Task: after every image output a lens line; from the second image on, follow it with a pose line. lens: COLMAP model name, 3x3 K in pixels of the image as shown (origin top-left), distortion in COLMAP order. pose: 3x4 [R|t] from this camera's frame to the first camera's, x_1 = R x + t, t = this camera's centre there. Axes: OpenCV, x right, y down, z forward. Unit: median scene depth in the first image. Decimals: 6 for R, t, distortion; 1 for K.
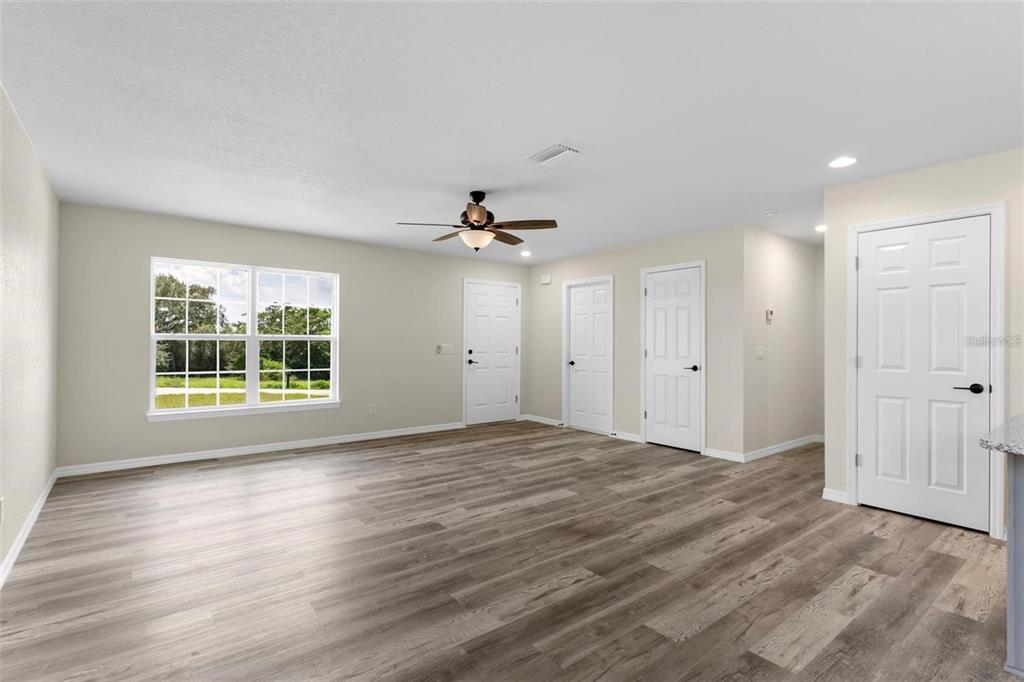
lens RADIAL K [[486.0, 0, 513.0], [0, 486.0, 340.4], [0, 0, 1]] dist [0.001117, 0.000626]
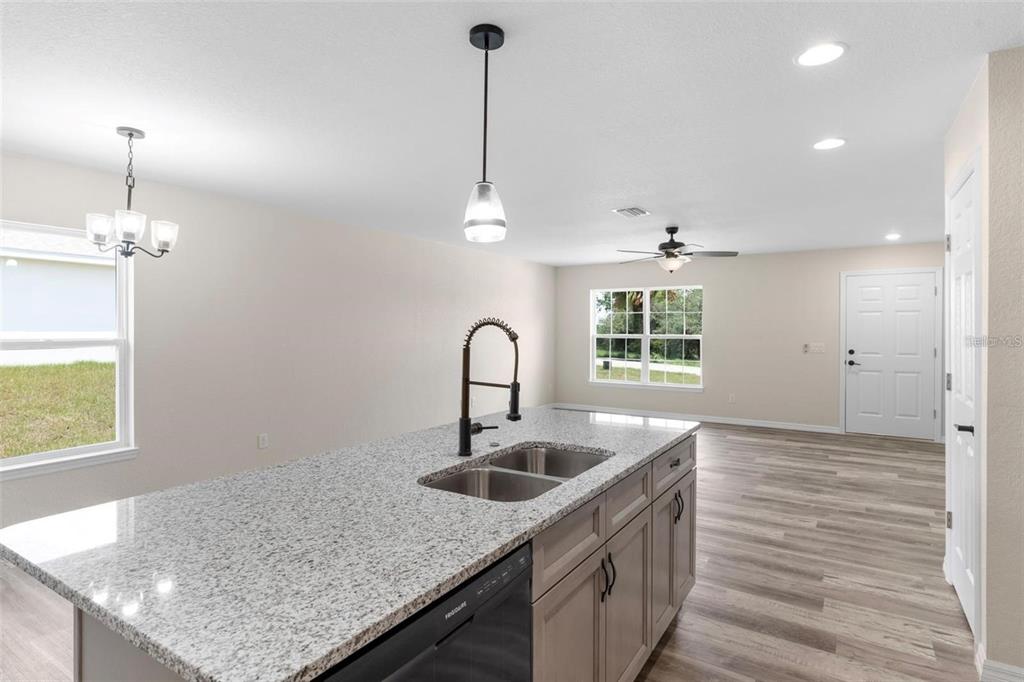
lens RADIAL K [[539.9, 0, 513.7], [0, 539.9, 334.2], [0, 0, 1]] dist [0.004700, 0.000383]
pose [[0.332855, 0.004083, -0.942969, 1.063391], [0.003459, 0.999979, 0.005551, -0.028496], [0.942972, -0.005109, 0.332834, 0.115116]]
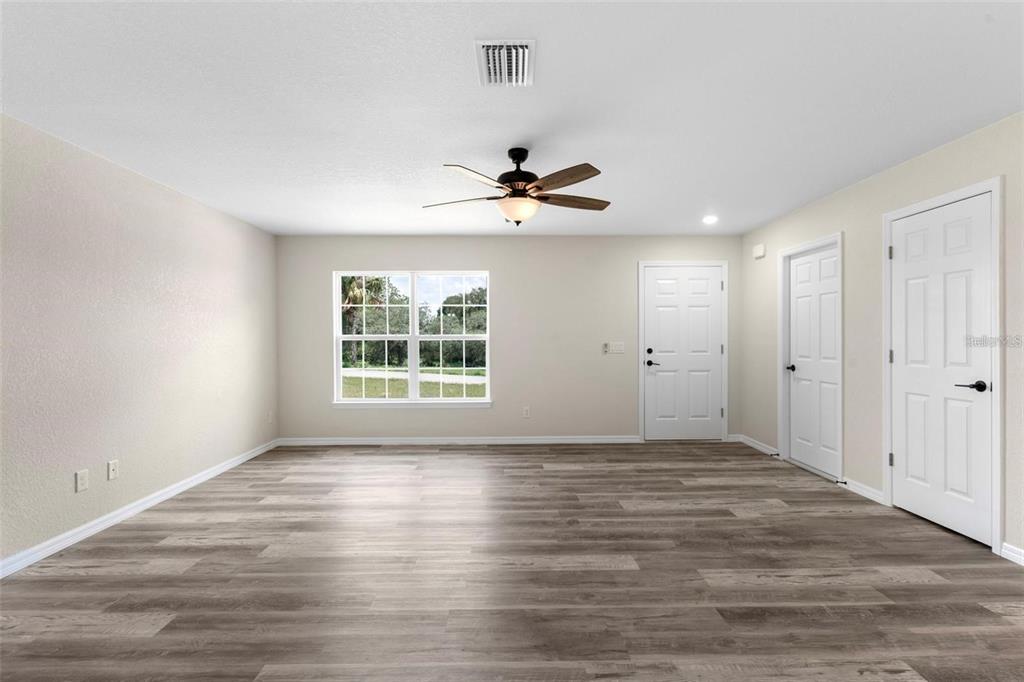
lens RADIAL K [[486.0, 0, 511.7], [0, 486.0, 342.4], [0, 0, 1]] dist [0.001117, 0.000626]
pose [[0.793329, -0.004892, -0.608773, 0.368081], [0.012827, 0.999880, 0.008680, -0.001491], [0.608658, -0.014695, 0.793297, 0.341941]]
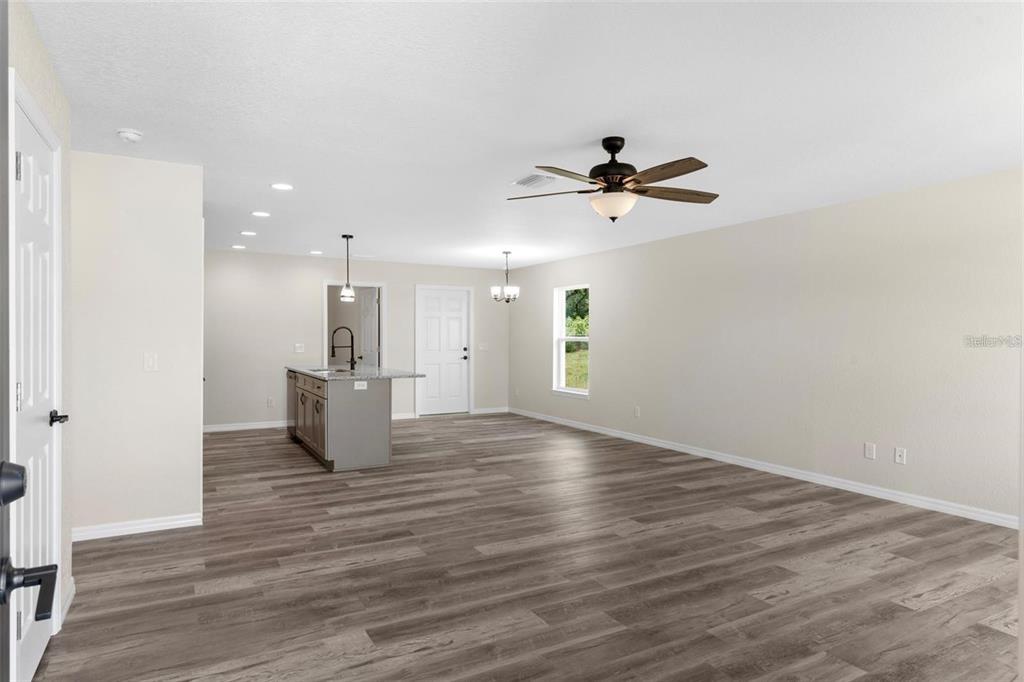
lens RADIAL K [[601.9, 0, 508.3], [0, 601.9, 334.0], [0, 0, 1]] dist [-0.004115, 0.000713]
pose [[-0.986432, -0.008325, 0.163960, -0.064869], [-0.009712, 0.999923, -0.007662, -0.010298], [-0.163883, -0.009150, -0.986437, 1.766069]]
